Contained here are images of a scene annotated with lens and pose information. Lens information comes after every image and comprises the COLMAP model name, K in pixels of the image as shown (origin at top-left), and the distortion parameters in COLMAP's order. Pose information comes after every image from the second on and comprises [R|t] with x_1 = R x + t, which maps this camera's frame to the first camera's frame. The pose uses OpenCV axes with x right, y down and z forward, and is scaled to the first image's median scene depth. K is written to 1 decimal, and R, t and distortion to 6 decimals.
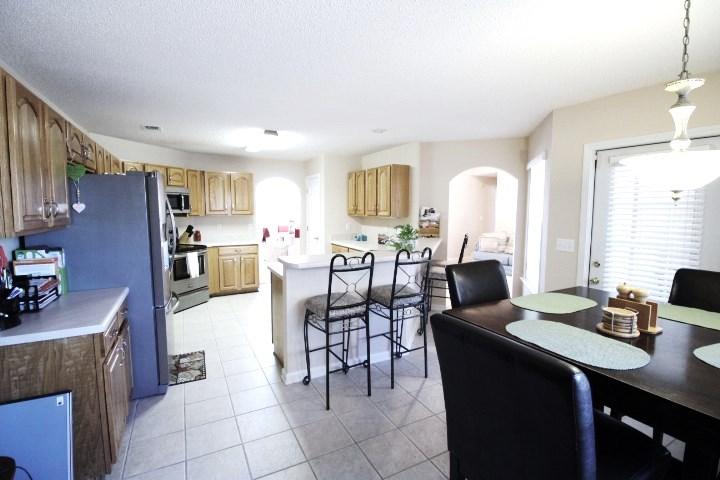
lens RADIAL K [[334.2, 0, 360.0], [0, 334.2, 240.0], [0, 0, 1]] dist [-0.014258, -0.000210]
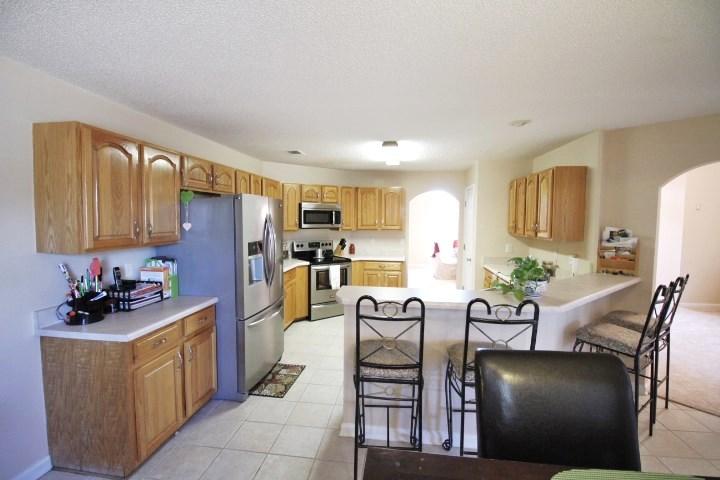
lens RADIAL K [[334.2, 0, 360.0], [0, 334.2, 240.0], [0, 0, 1]] dist [-0.014258, -0.000210]
pose [[0.813073, 0.044378, -0.580468, 0.173879], [-0.062753, 0.997962, -0.011603, -0.035733], [0.578770, 0.045860, 0.814200, 0.184126]]
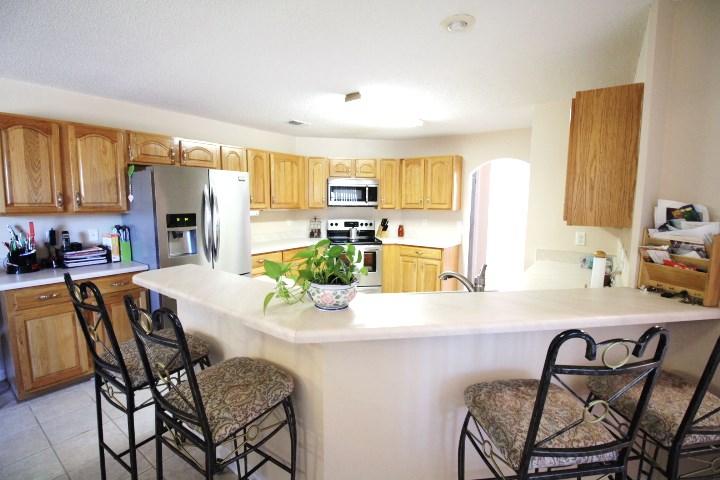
lens RADIAL K [[339.8, 0, 360.0], [0, 339.8, 240.0], [0, 0, 1]] dist [-0.003284, -0.000302]
pose [[0.428379, 0.110038, -0.896874, 0.366448], [-0.093735, 0.992614, 0.077013, -0.058566], [0.898724, 0.051078, 0.435530, 0.592651]]
